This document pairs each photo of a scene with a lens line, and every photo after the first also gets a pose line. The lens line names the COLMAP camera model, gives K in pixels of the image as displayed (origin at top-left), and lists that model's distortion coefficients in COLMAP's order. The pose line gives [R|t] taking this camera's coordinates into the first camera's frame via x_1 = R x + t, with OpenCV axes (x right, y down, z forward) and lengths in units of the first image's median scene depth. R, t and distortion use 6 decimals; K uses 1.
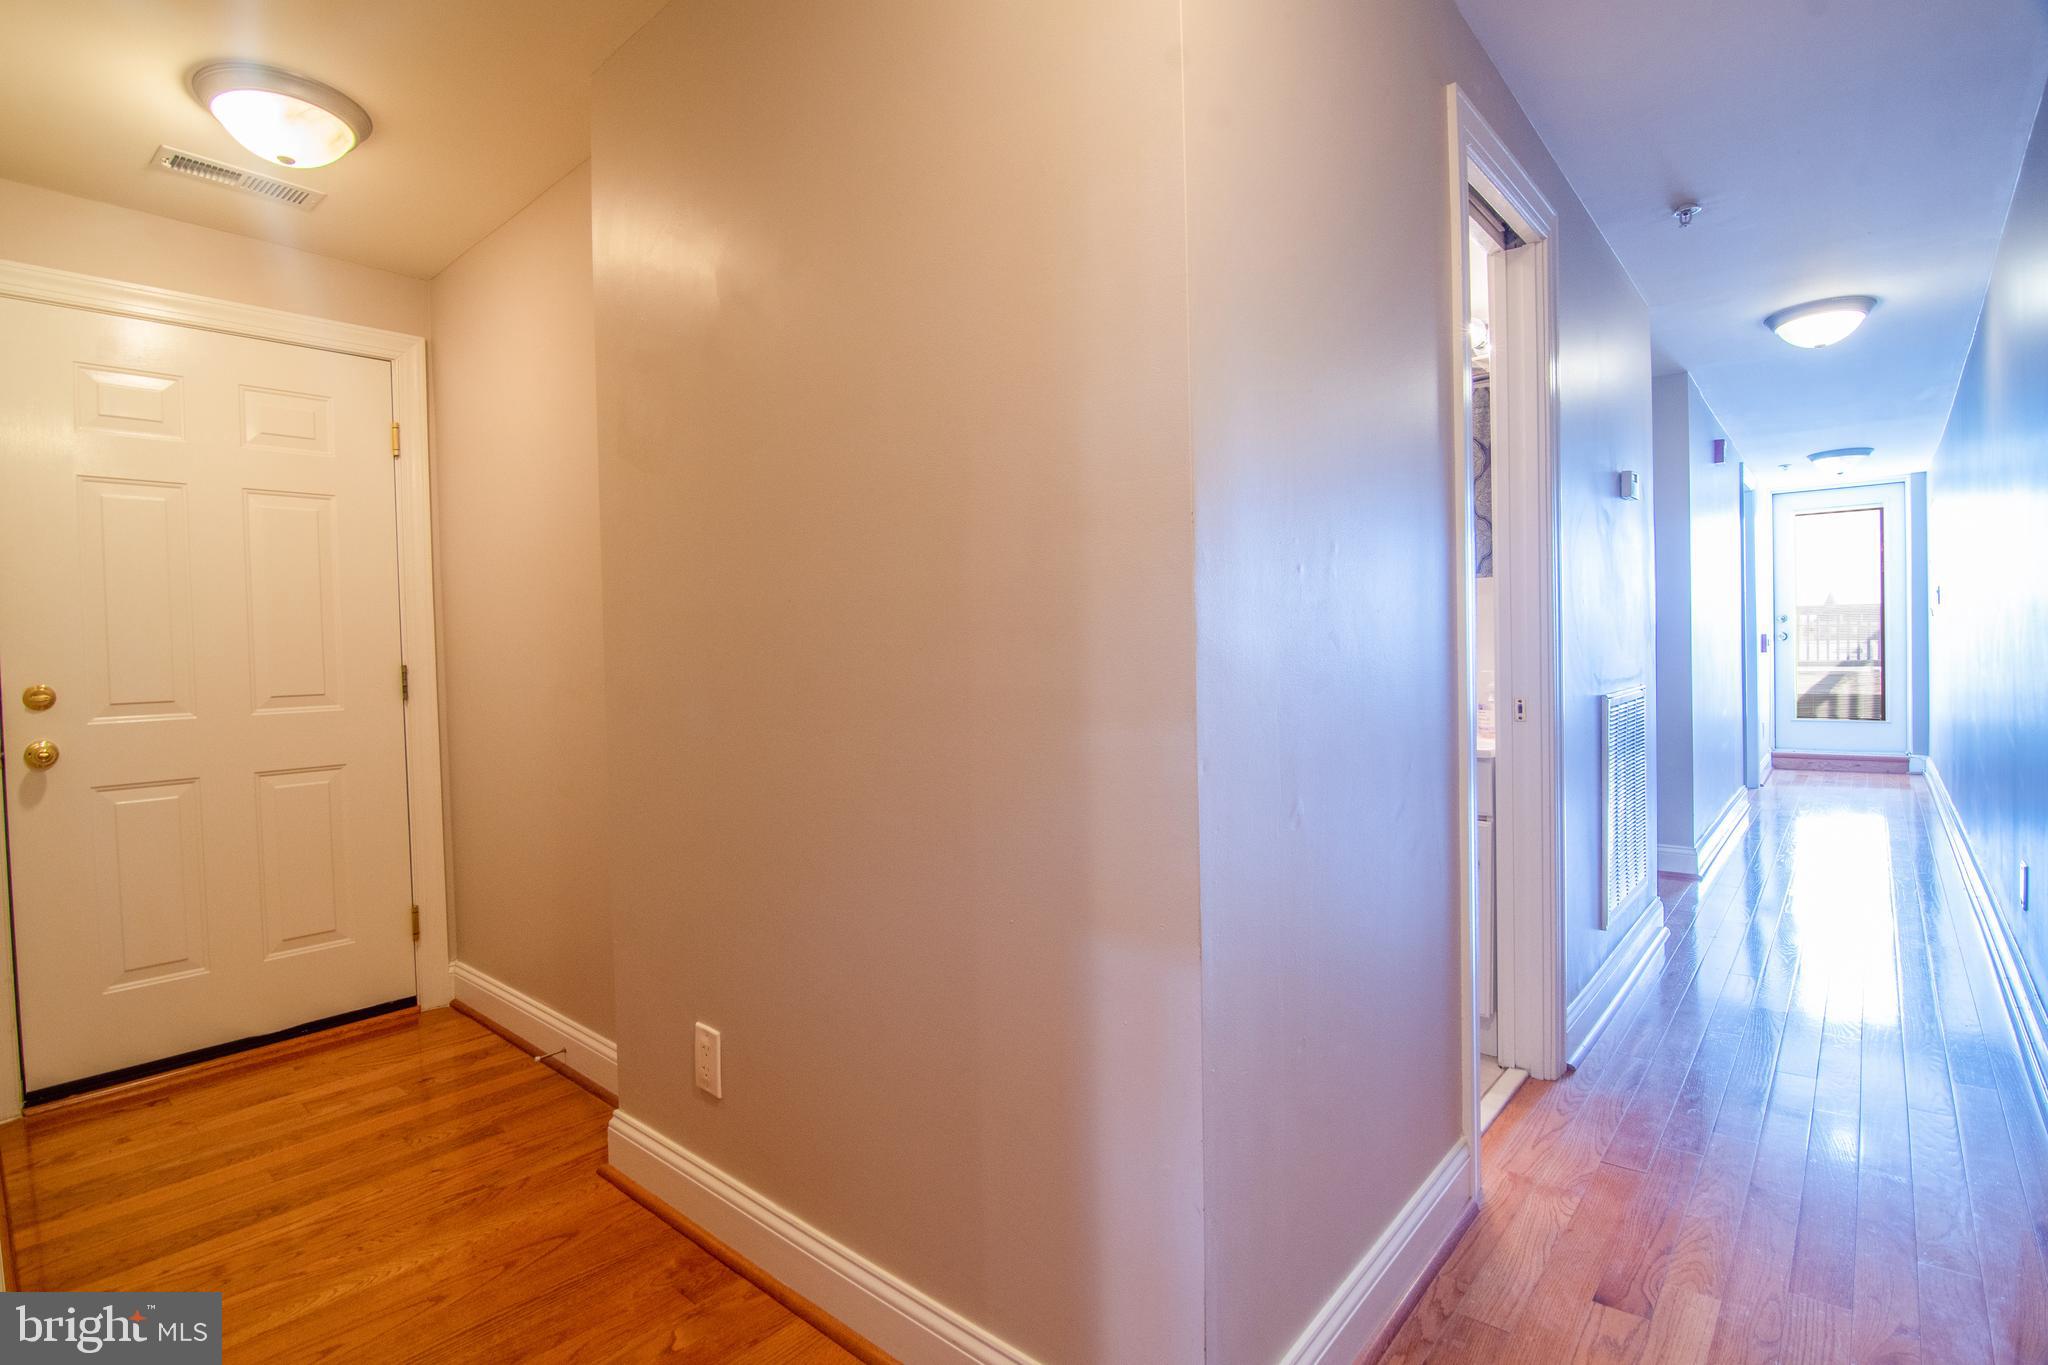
lens RADIAL K [[979.9, 0, 989.8], [0, 979.9, 671.8], [0, 0, 1]] dist [-0.002547, -0.000087]
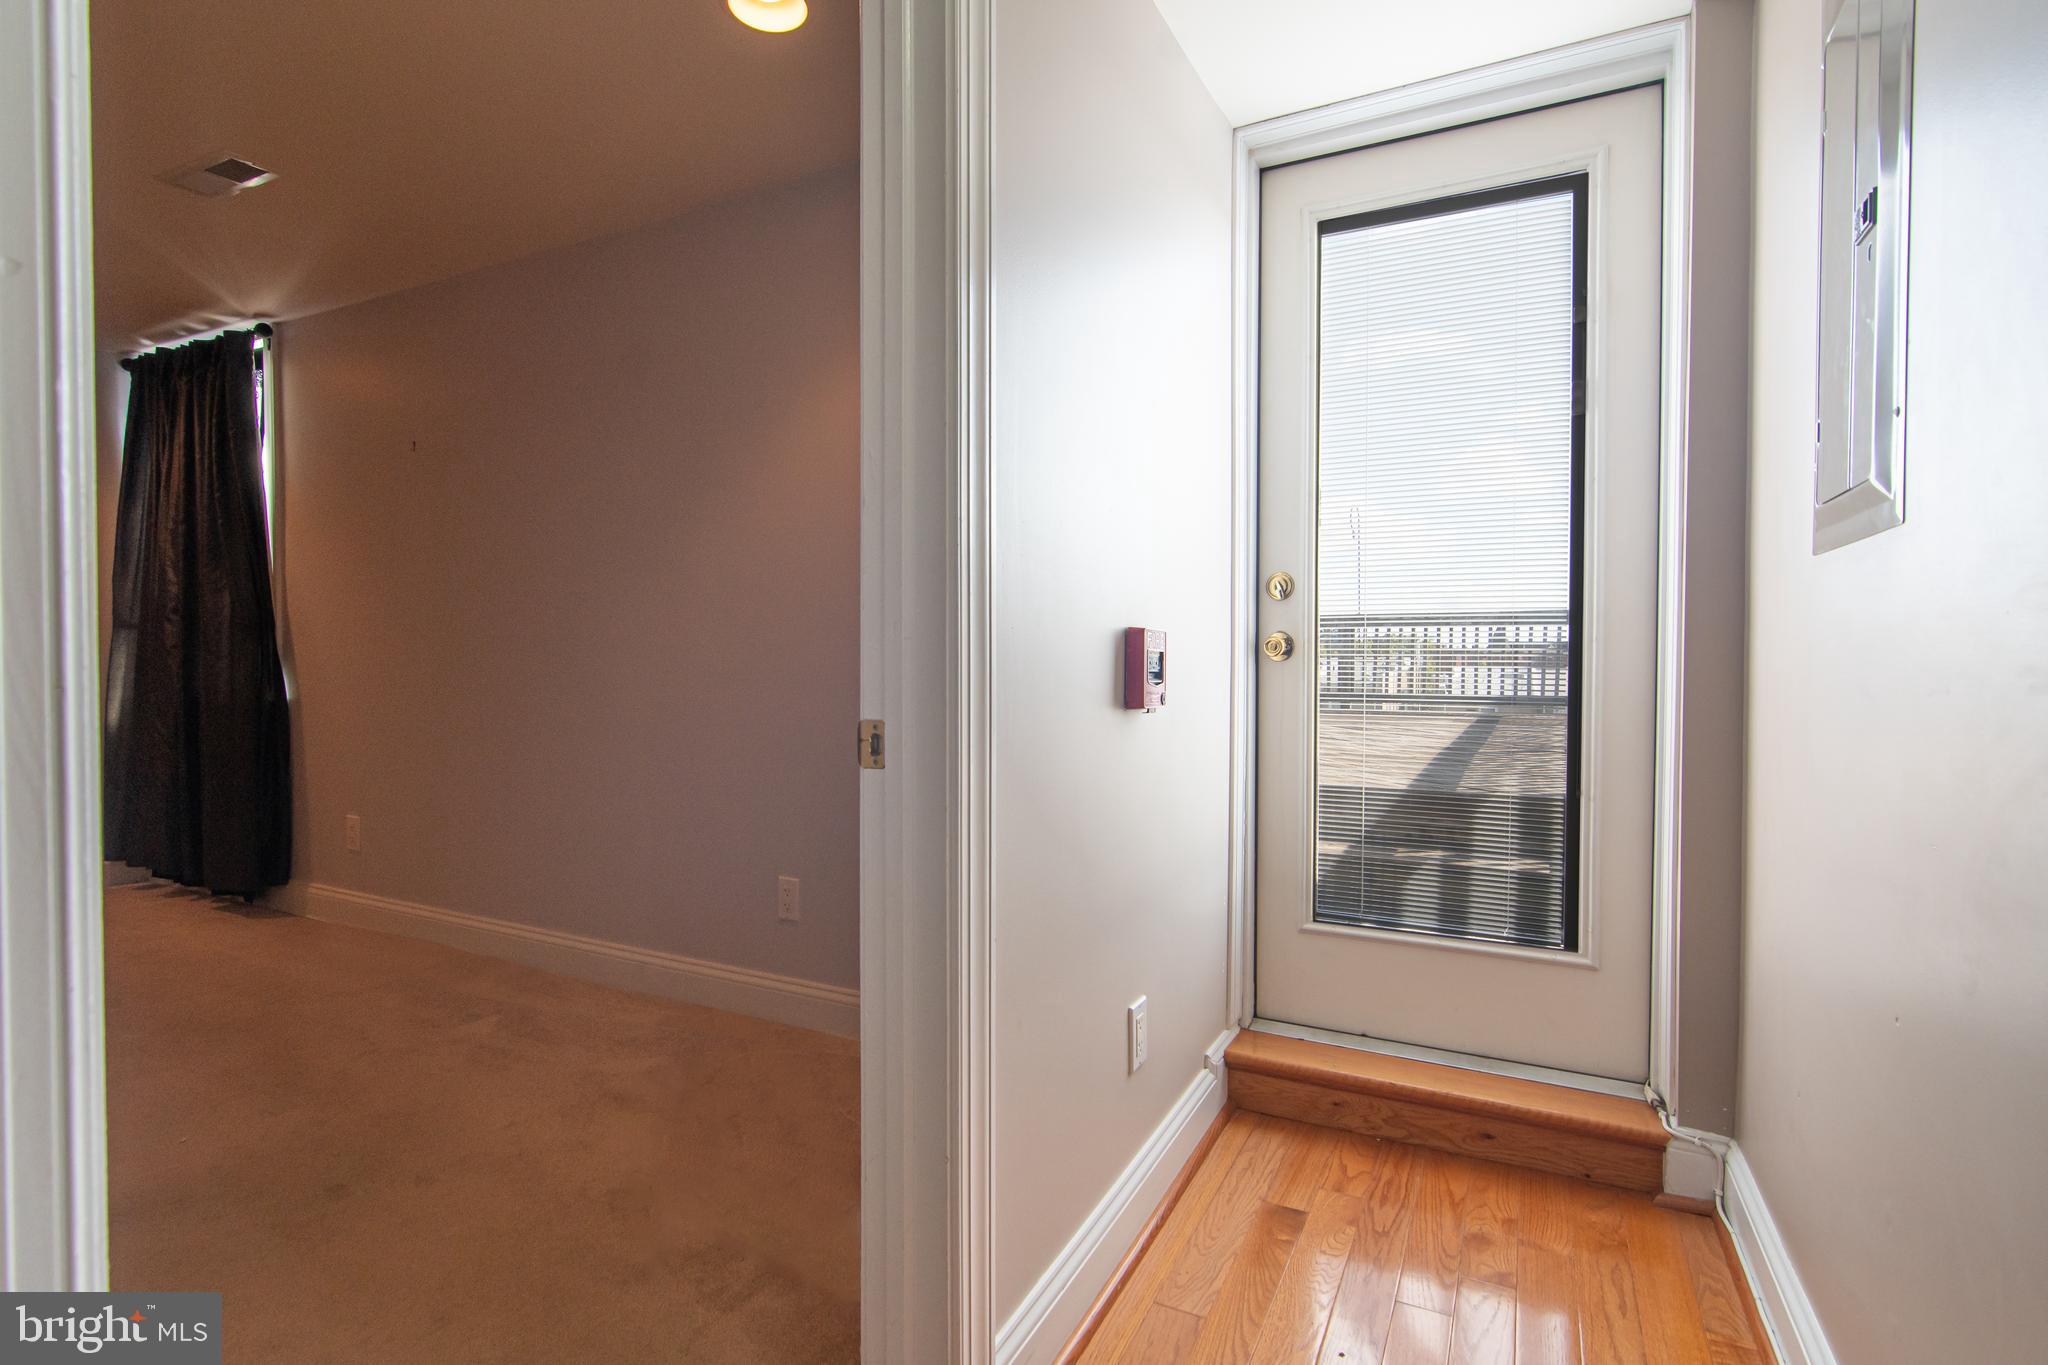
lens RADIAL K [[979.9, 0, 989.8], [0, 979.9, 671.8], [0, 0, 1]] dist [-0.002547, -0.000087]
pose [[0.979895, 0.009976, 0.199265, 0.677537], [-0.008700, 0.999936, -0.007278, -0.024431], [-0.199325, 0.005398, 0.979919, 0.741390]]
